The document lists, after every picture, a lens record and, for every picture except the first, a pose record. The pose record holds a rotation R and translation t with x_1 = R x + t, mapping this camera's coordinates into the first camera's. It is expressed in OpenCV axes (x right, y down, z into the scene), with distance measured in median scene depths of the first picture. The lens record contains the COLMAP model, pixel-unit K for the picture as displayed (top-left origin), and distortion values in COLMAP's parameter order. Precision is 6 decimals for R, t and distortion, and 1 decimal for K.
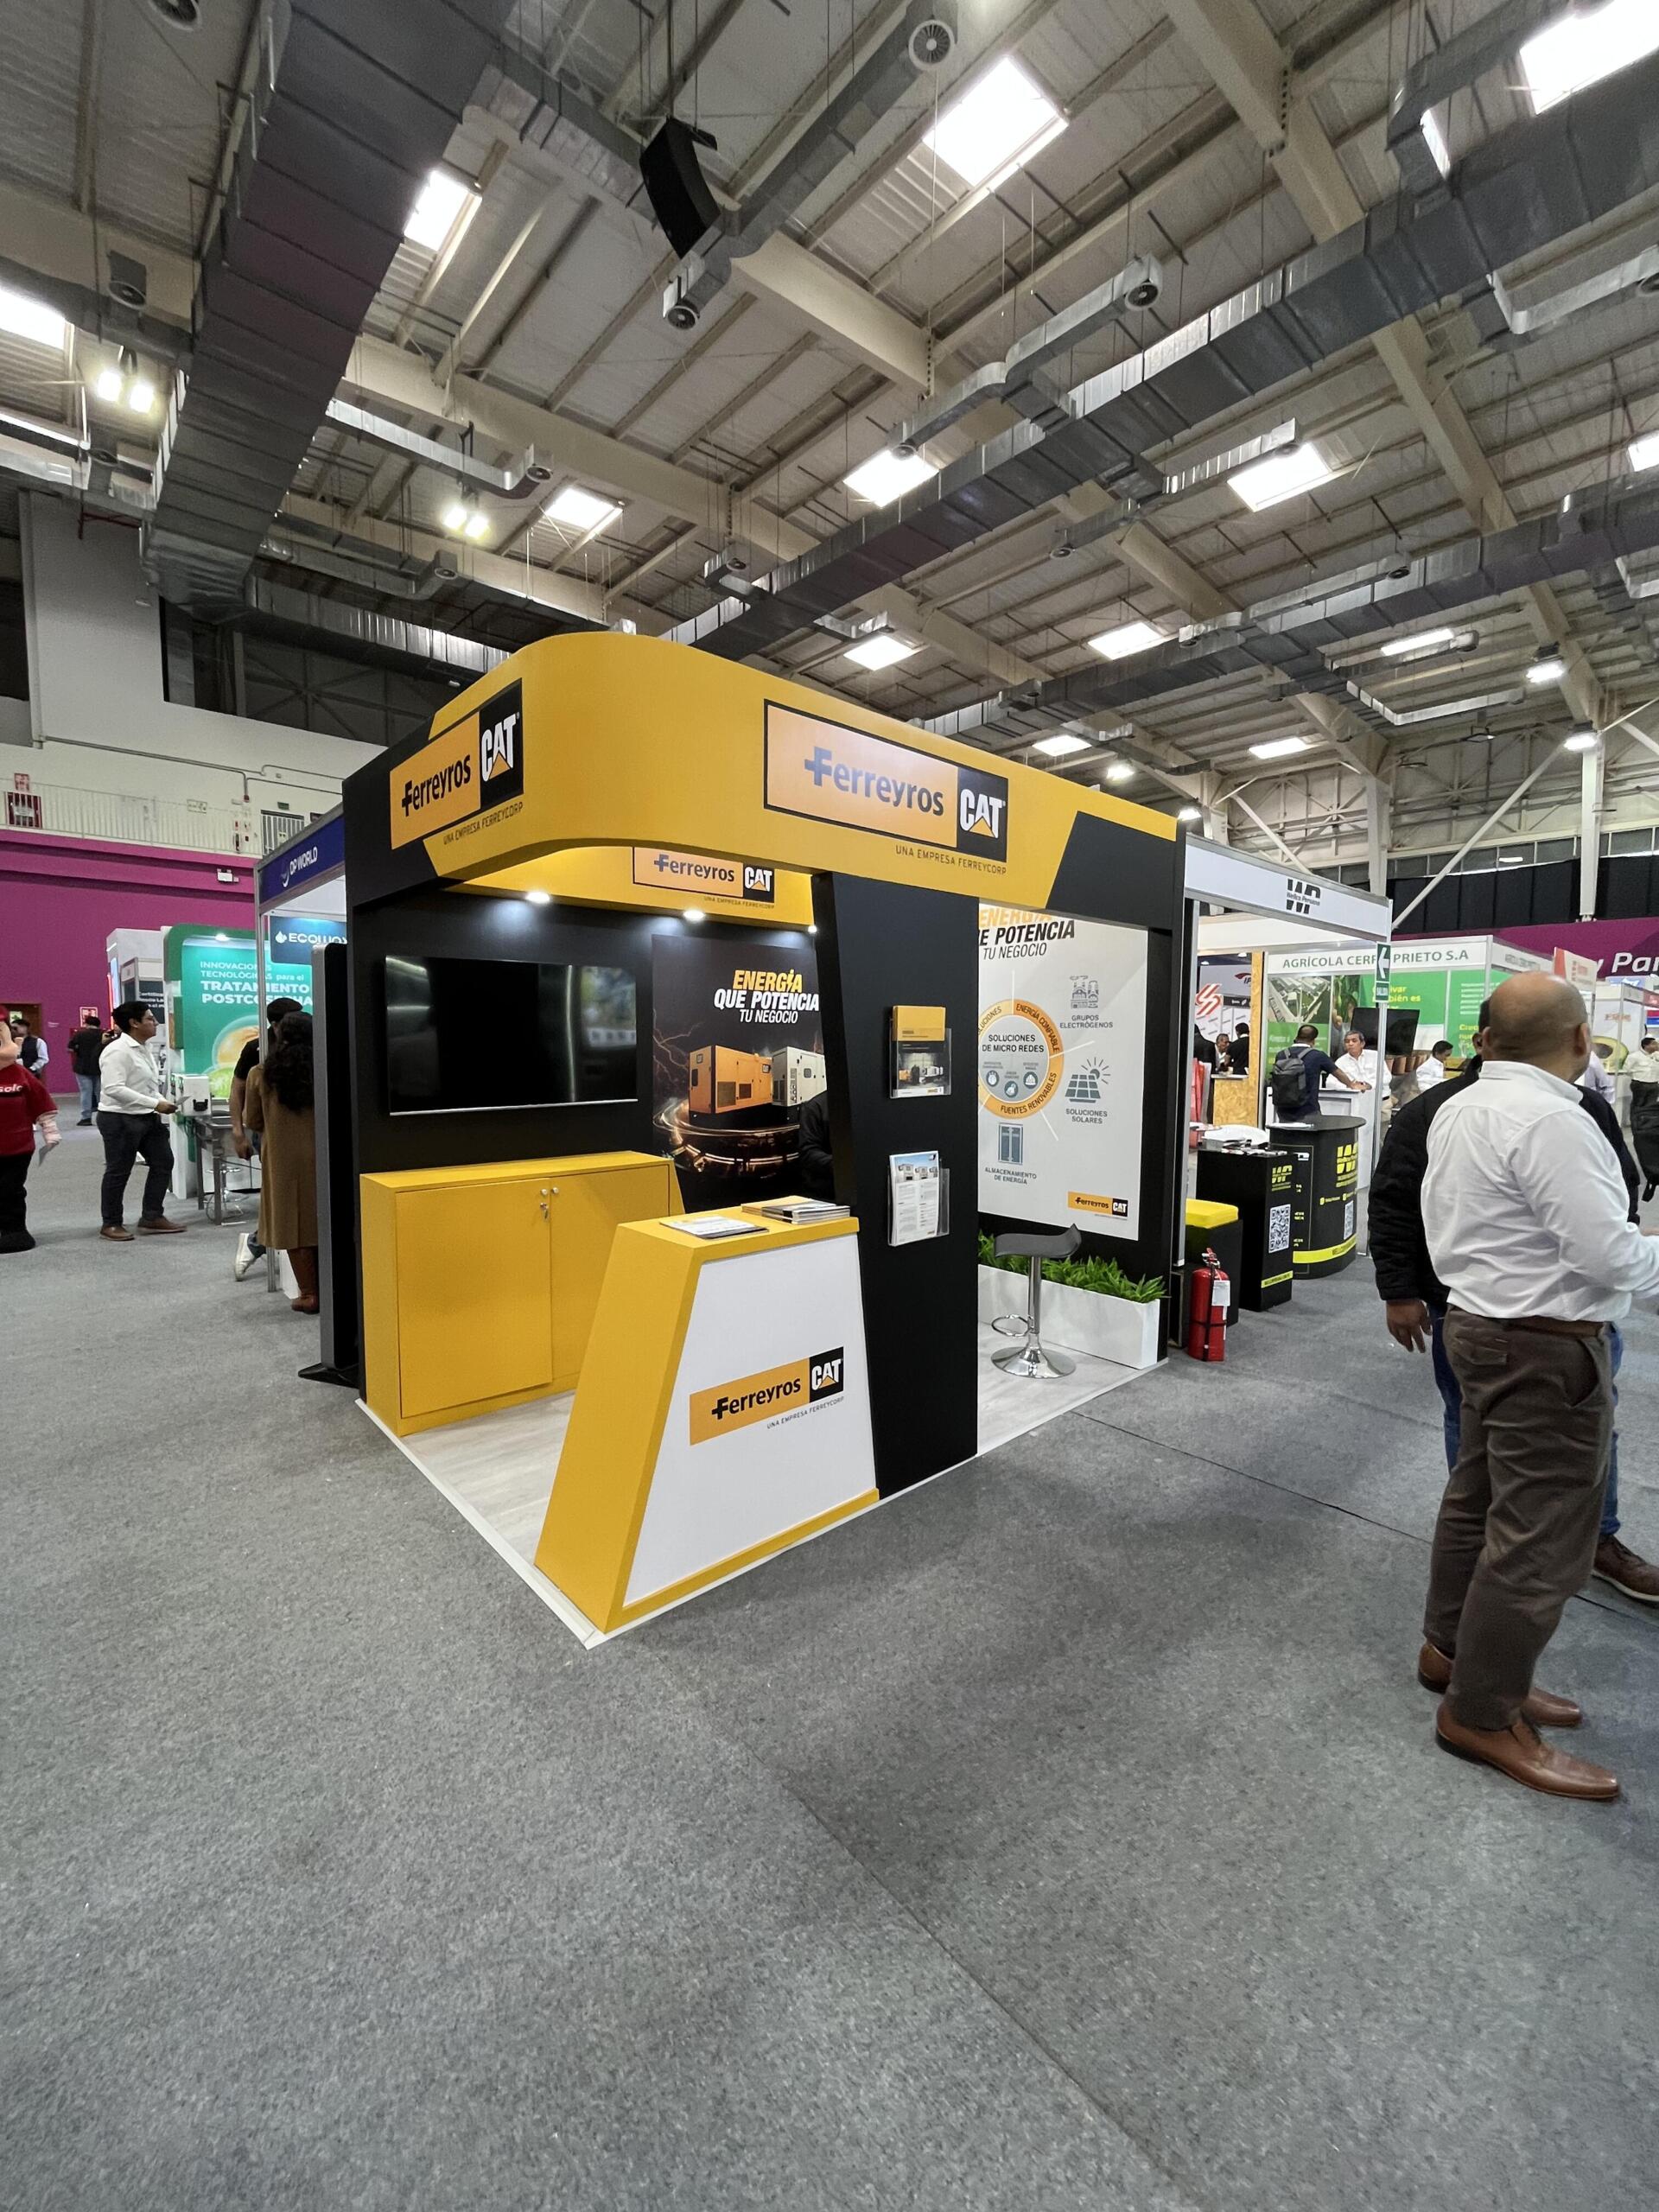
lens RADIAL K [[890.5, 0, 820.6], [0, 890.5, 1097.7], [0, 0, 1]] dist [-0.003951, 0.000362]
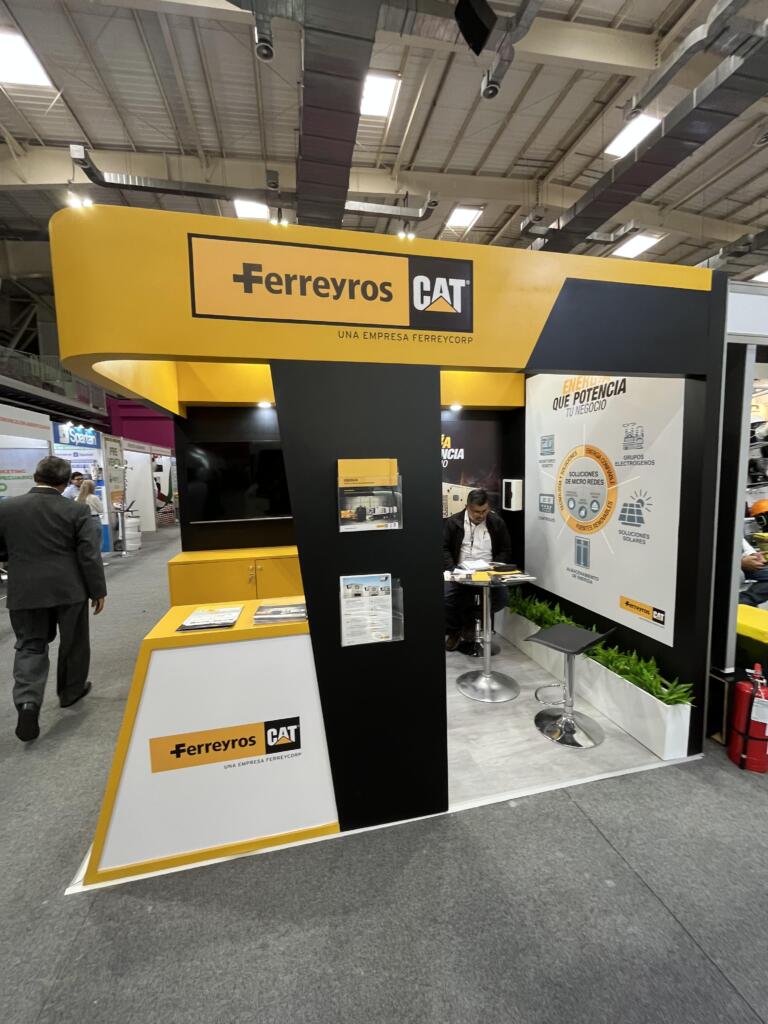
lens RADIAL K [[412.3, 0, 380.9], [0, 412.3, 508.6], [0, 0, 1]] dist [-0.003951, 0.000362]
pose [[0.871788, 0.016988, -0.489588, 0.351381], [-0.005022, 0.999656, 0.025745, -0.040670], [0.489857, -0.019986, 0.871574, 0.429142]]
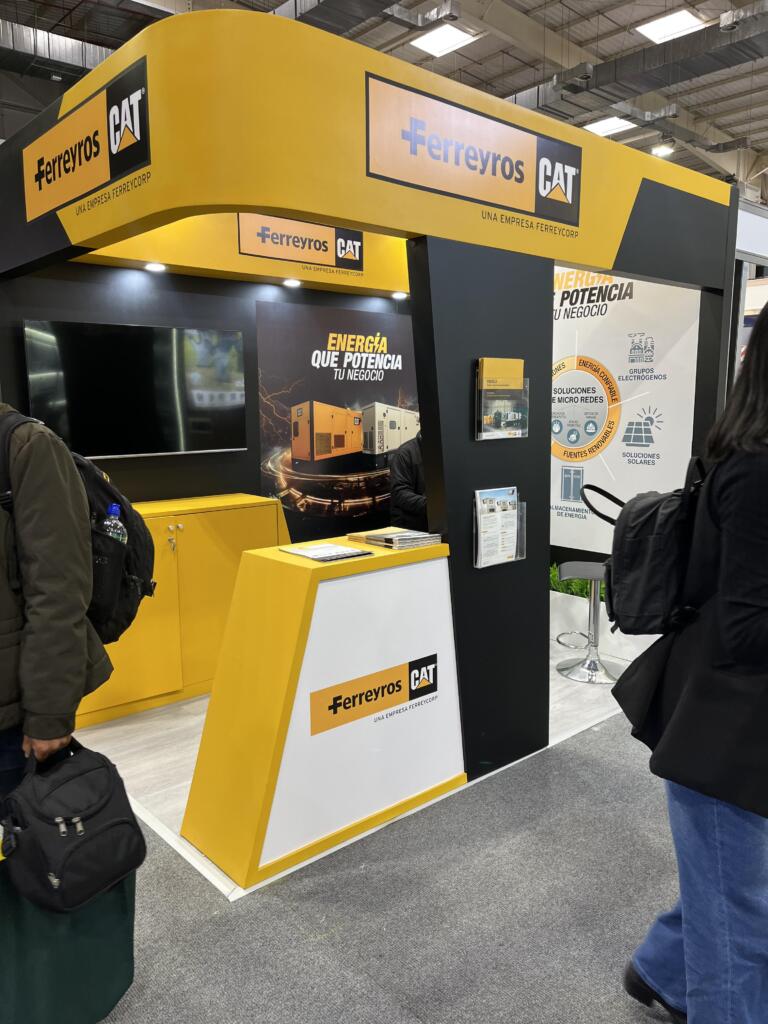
lens RADIAL K [[775.6, 0, 381.2], [0, 775.6, 516.6], [0, 0, 1]] dist [0.051080, -0.067690]
pose [[0.999861, -0.009826, -0.013485, -0.026021], [0.010882, 0.996690, 0.080569, 0.013864], [0.012649, -0.080704, 0.996658, -0.002560]]
